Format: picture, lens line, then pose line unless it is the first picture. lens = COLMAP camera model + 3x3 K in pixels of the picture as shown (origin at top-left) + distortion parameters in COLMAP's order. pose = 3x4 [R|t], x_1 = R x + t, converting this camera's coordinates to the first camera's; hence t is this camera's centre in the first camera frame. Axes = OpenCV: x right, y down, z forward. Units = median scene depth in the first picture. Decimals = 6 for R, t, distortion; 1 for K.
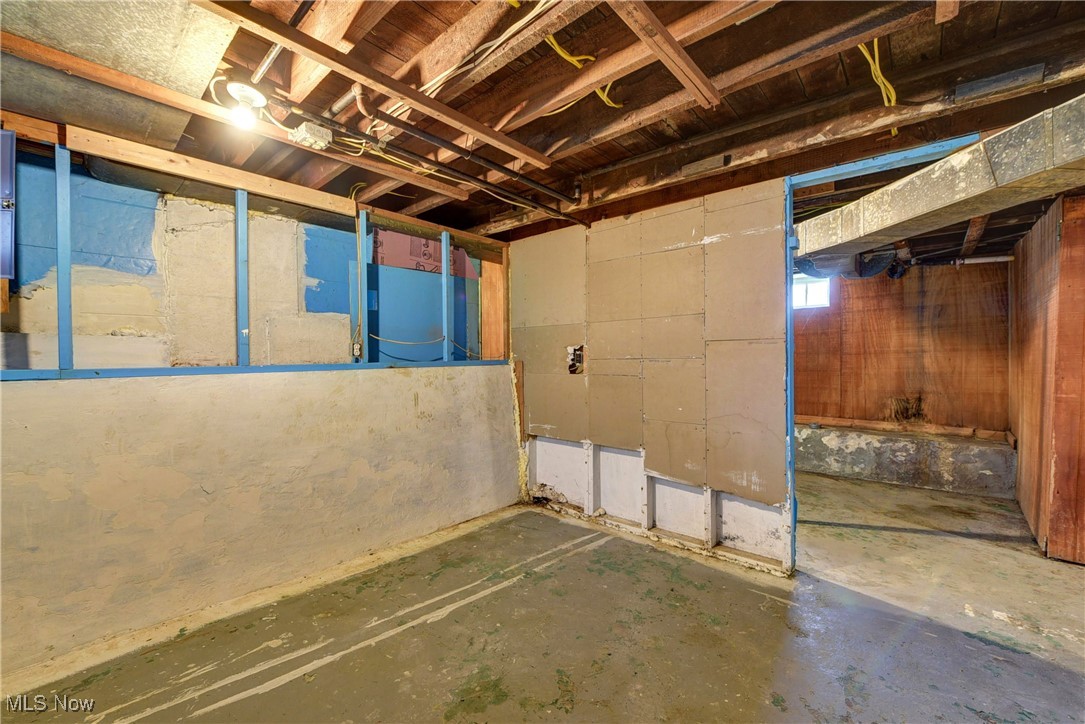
lens RADIAL K [[434.5, 0, 543.0], [0, 434.5, 362.0], [0, 0, 1]] dist [-0.006577, -0.001603]
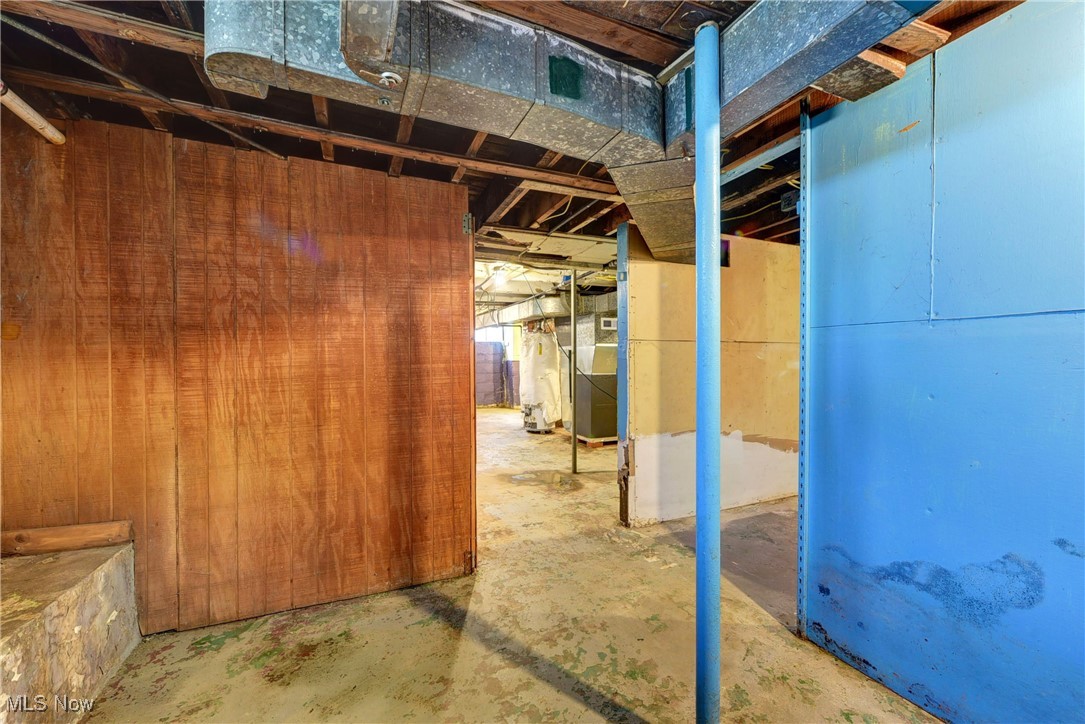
lens RADIAL K [[434.5, 0, 543.0], [0, 434.5, 365.8], [0, 0, 1]] dist [-0.006577, -0.001603]
pose [[-0.914890, 0.002707, 0.403695, 0.572758], [0.010061, 0.999820, 0.016097, -0.003948], [-0.403578, 0.018788, -0.914752, 1.559758]]
